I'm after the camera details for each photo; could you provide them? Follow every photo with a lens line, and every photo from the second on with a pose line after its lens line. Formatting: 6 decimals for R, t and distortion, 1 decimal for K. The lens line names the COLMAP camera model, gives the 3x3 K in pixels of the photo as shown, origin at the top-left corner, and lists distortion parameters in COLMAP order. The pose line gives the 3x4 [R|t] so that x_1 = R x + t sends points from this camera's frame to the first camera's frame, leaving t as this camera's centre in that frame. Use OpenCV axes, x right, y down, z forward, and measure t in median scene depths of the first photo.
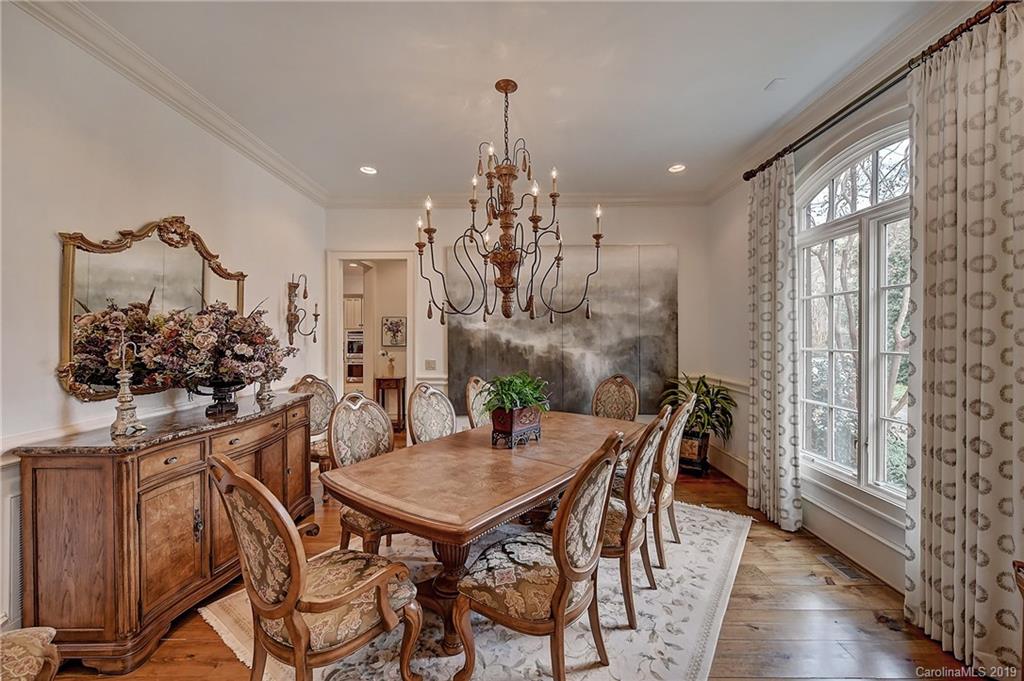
lens RADIAL K [[405.8, 0, 515.7], [0, 405.8, 338.0], [0, 0, 1]] dist [0.001939, 0.000026]
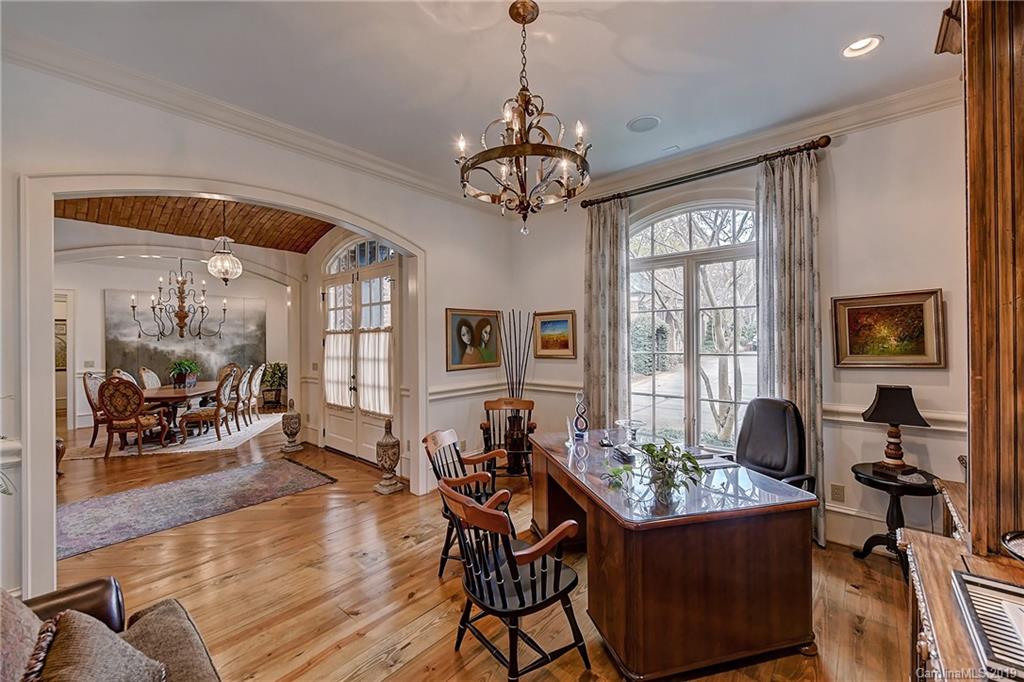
lens RADIAL K [[408.8, 0, 512.9], [0, 408.8, 340.8], [0, 0, 1]] dist [0.001078, -0.000061]
pose [[0.651919, -0.004681, 0.758274, -0.343627], [0.010729, 0.999938, -0.003051, -0.000734], [-0.758212, 0.010125, 0.651929, -1.262109]]
